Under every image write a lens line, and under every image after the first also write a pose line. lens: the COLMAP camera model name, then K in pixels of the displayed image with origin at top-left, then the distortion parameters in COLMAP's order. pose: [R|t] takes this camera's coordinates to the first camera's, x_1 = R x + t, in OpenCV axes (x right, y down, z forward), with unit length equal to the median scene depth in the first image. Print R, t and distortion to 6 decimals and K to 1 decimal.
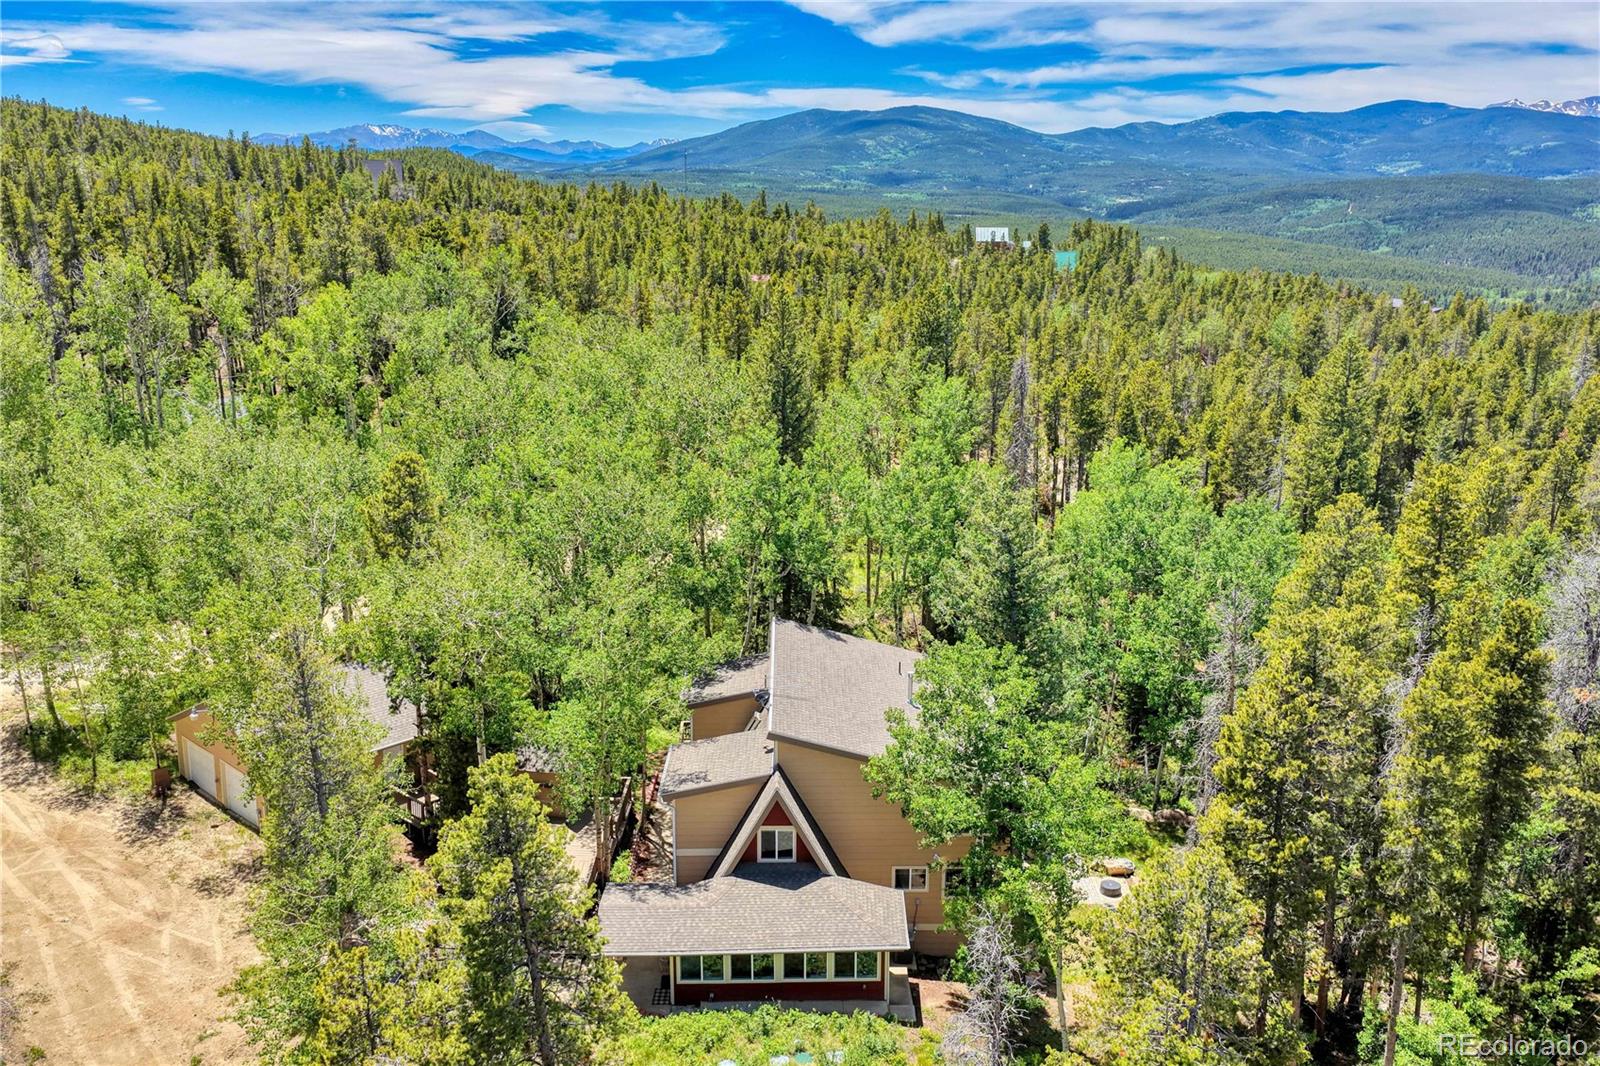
lens RADIAL K [[1346.3, 0, 799.8], [0, 1346.3, 527.8], [0, 0, 1]] dist [-0.000747, 0.012412]
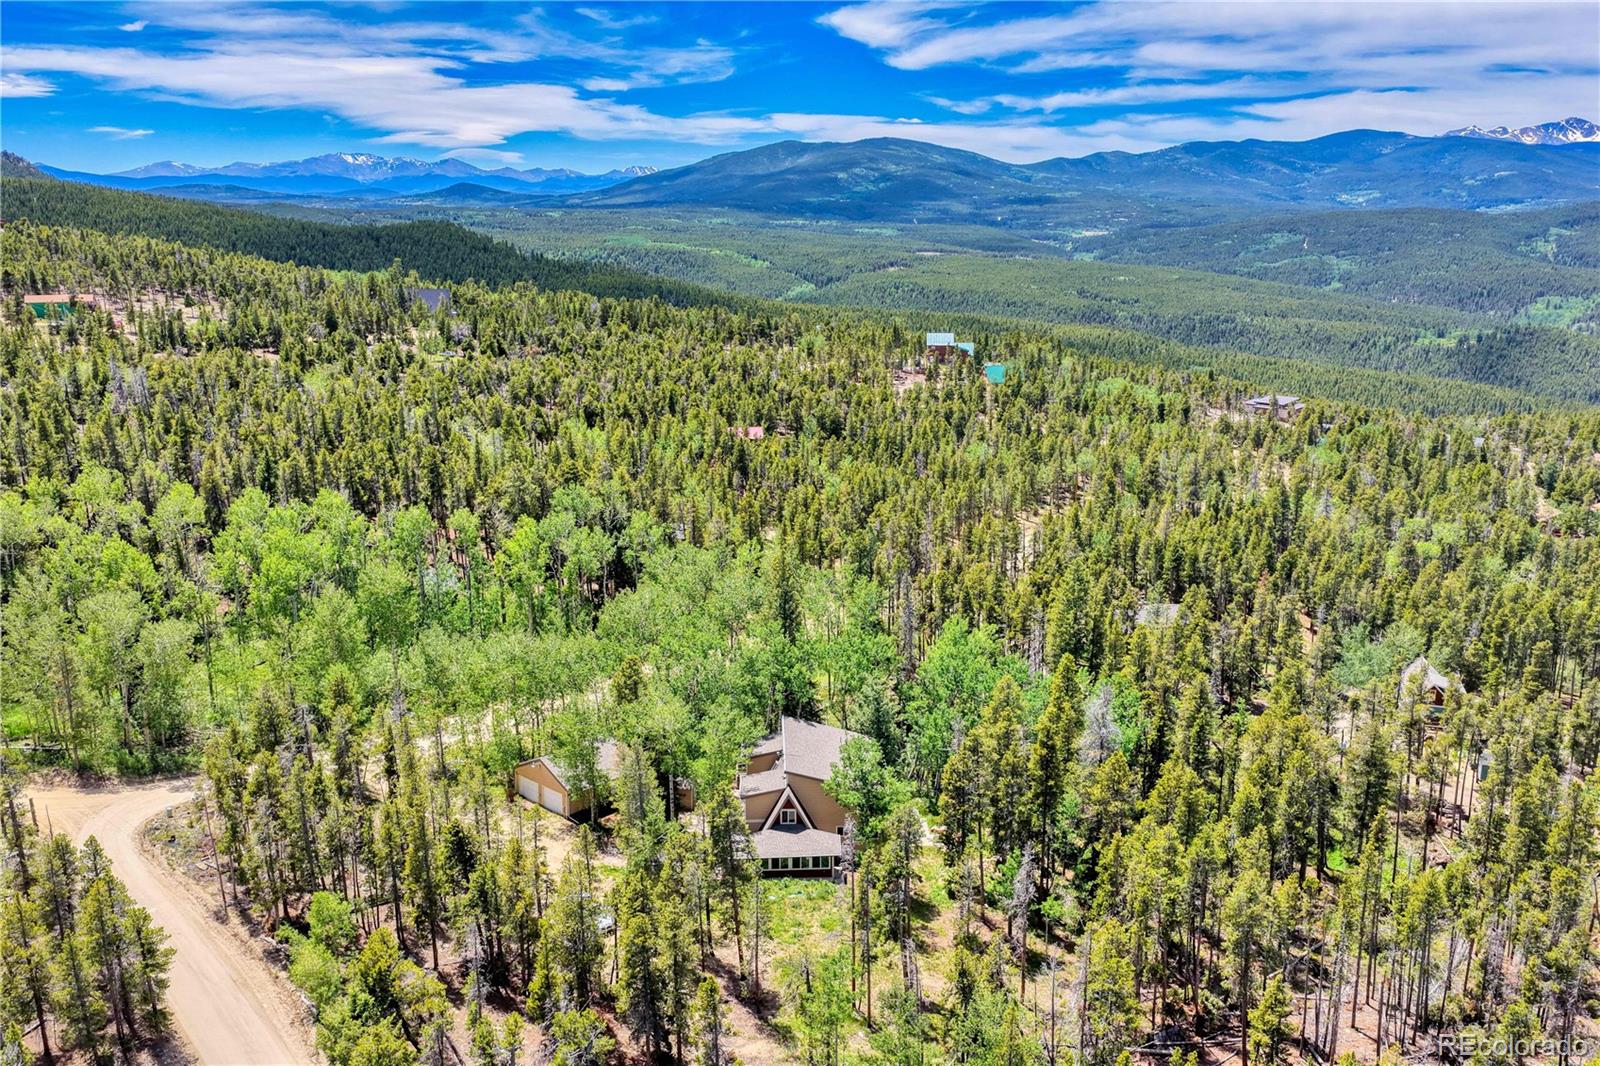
lens RADIAL K [[1346.3, 0, 799.6], [0, 1346.3, 537.2], [0, 0, 1]] dist [-0.000747, 0.012412]
pose [[0.999798, -0.009567, 0.017650, -0.027121], [0.009750, 0.999899, -0.010328, -0.192675], [-0.017549, 0.010498, 0.999791, -1.132736]]
